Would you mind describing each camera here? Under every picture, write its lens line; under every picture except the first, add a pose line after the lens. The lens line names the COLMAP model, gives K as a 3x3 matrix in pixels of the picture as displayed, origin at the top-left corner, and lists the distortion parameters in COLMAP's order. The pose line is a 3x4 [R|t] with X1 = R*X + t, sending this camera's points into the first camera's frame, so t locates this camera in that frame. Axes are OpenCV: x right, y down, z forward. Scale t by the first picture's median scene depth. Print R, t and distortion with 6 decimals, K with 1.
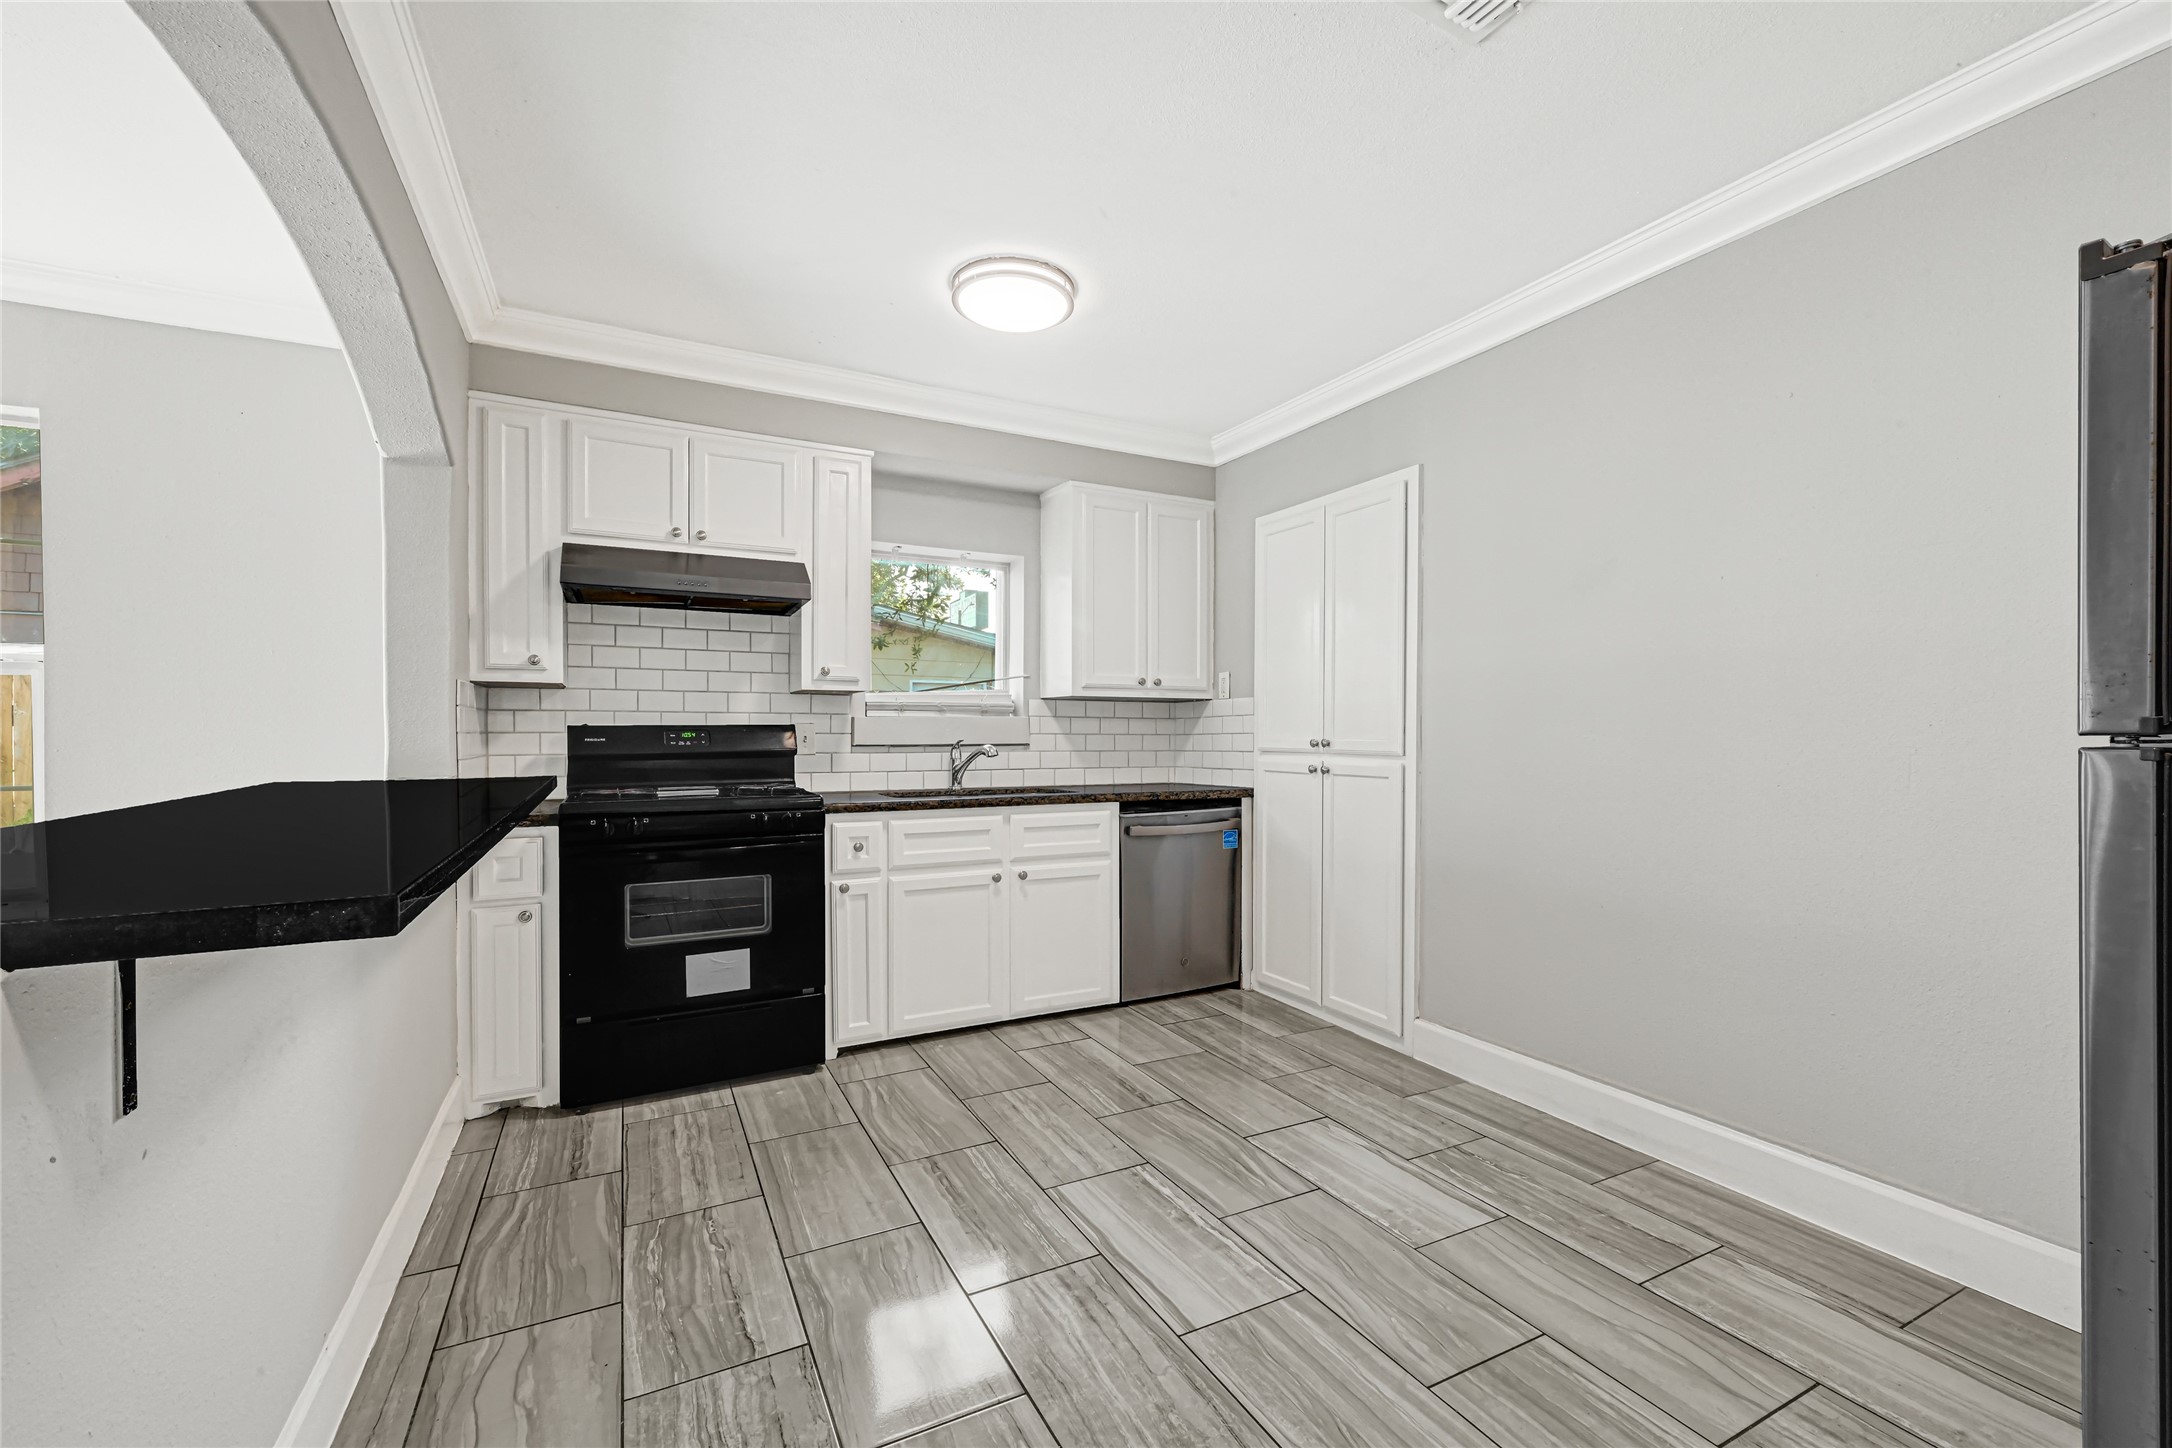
lens RADIAL K [[881.5, 0, 1104.1], [0, 881.5, 720.2], [0, 0, 1]] dist [-0.000515, -0.000154]
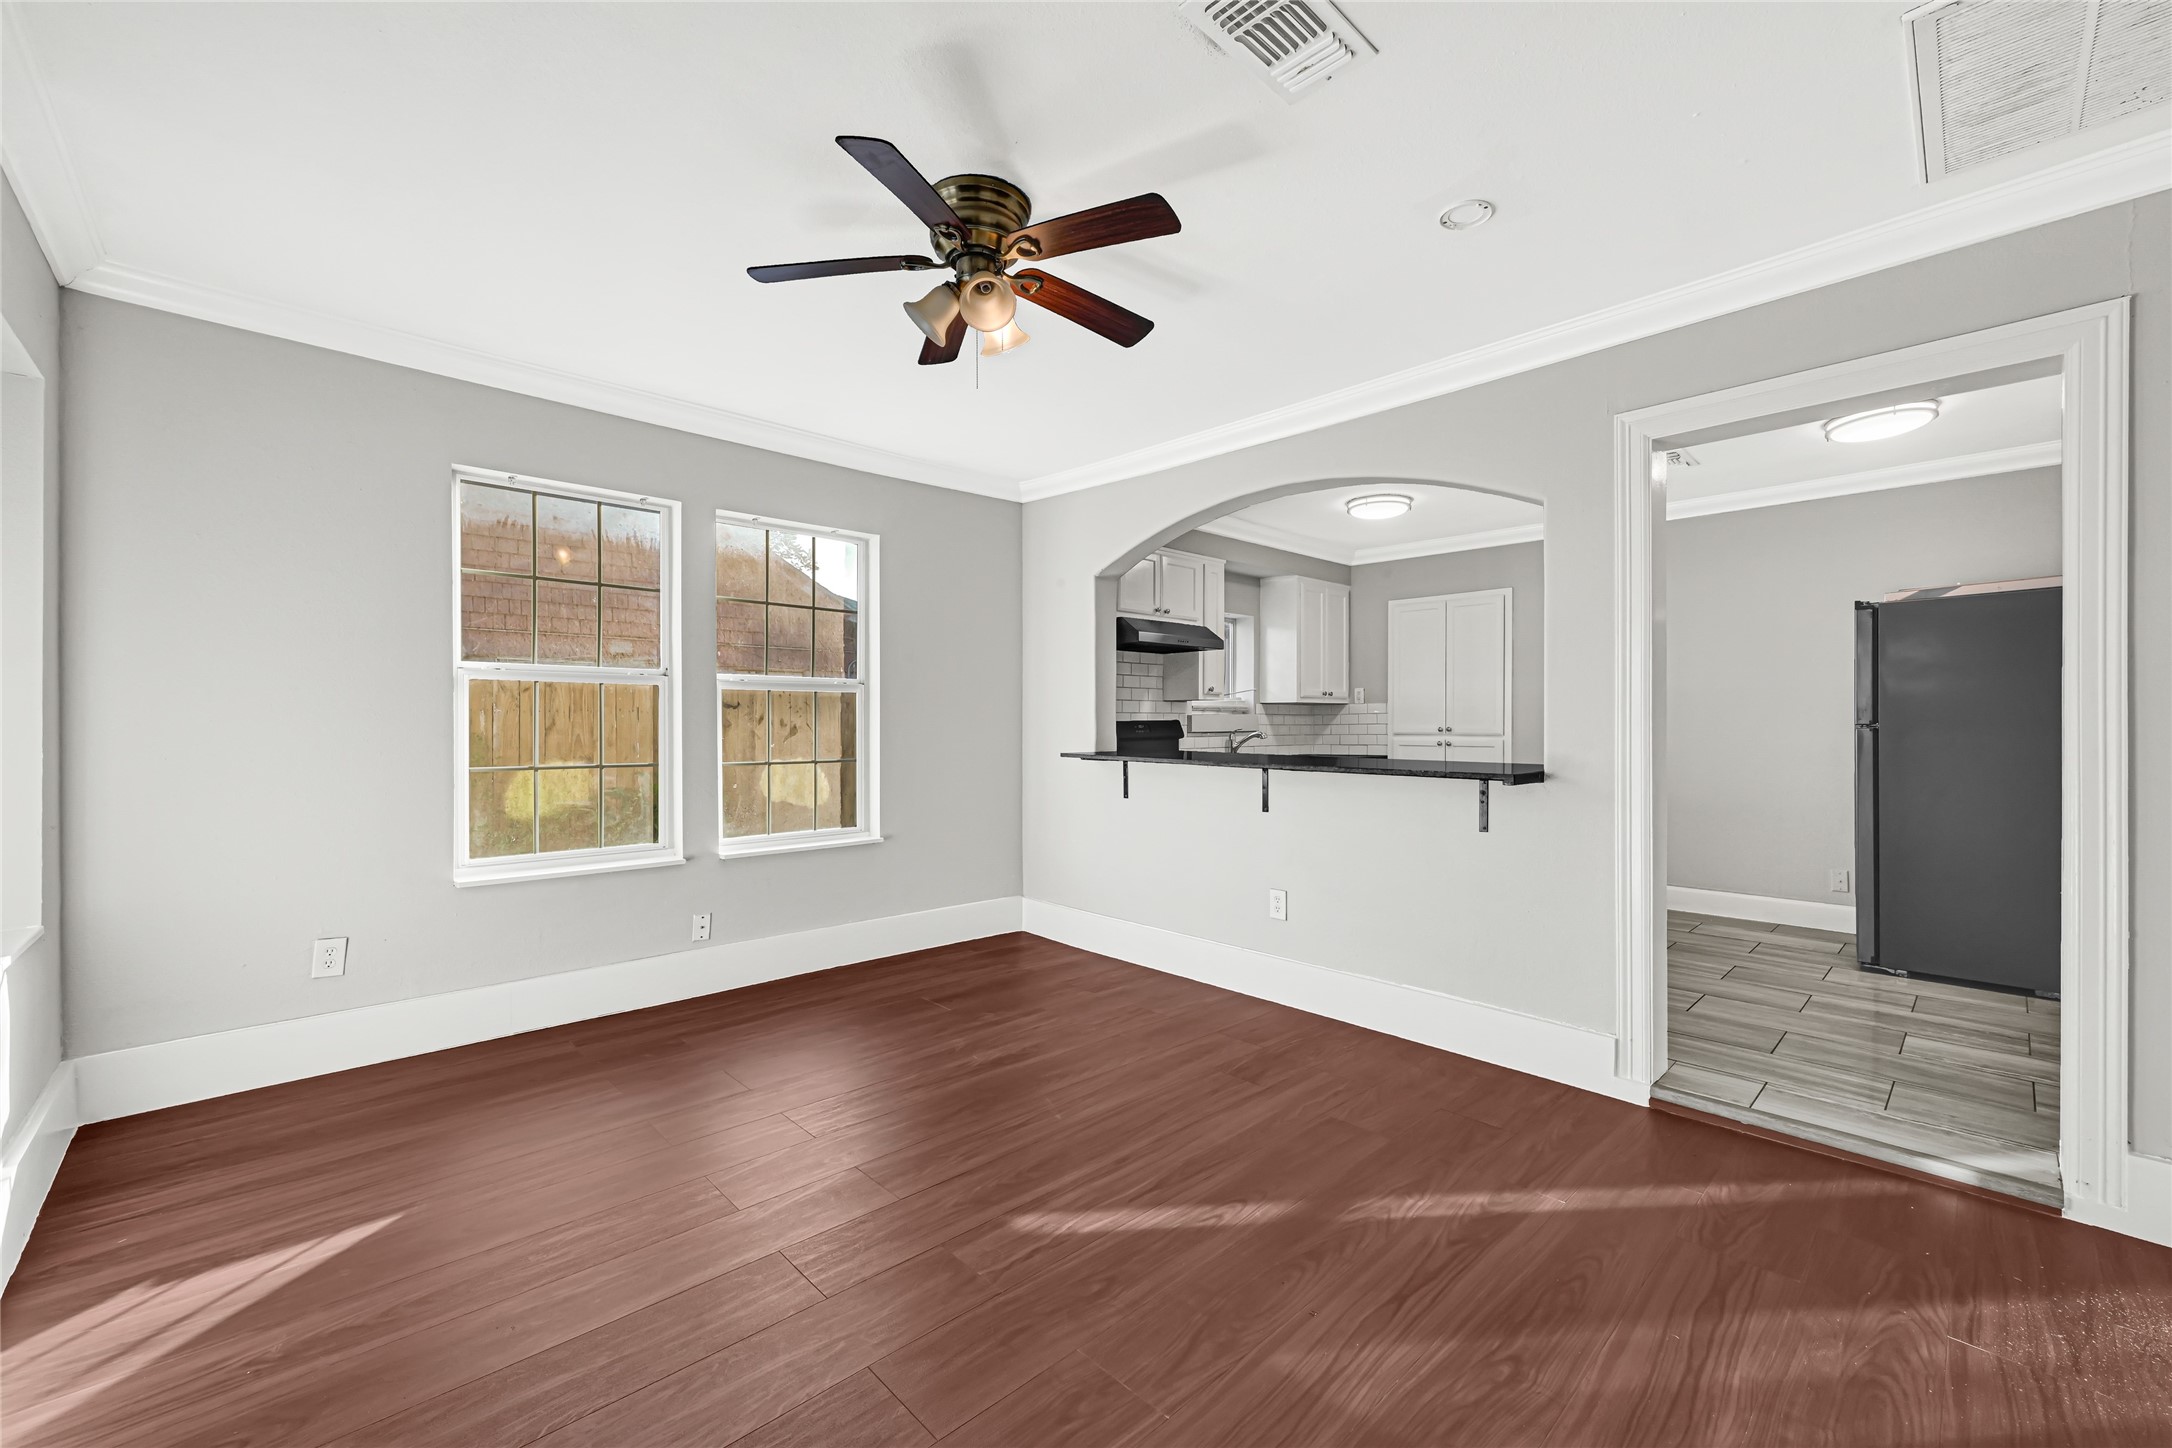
lens RADIAL K [[850.4, 0, 1086.0], [0, 850.4, 724.0], [0, 0, 1]] dist [-0.000330, -0.000007]
pose [[0.959719, -0.003067, 0.280945, -0.812344], [-0.002143, 0.999831, 0.018238, -0.013701], [-0.280953, -0.018105, 0.959551, -0.420228]]
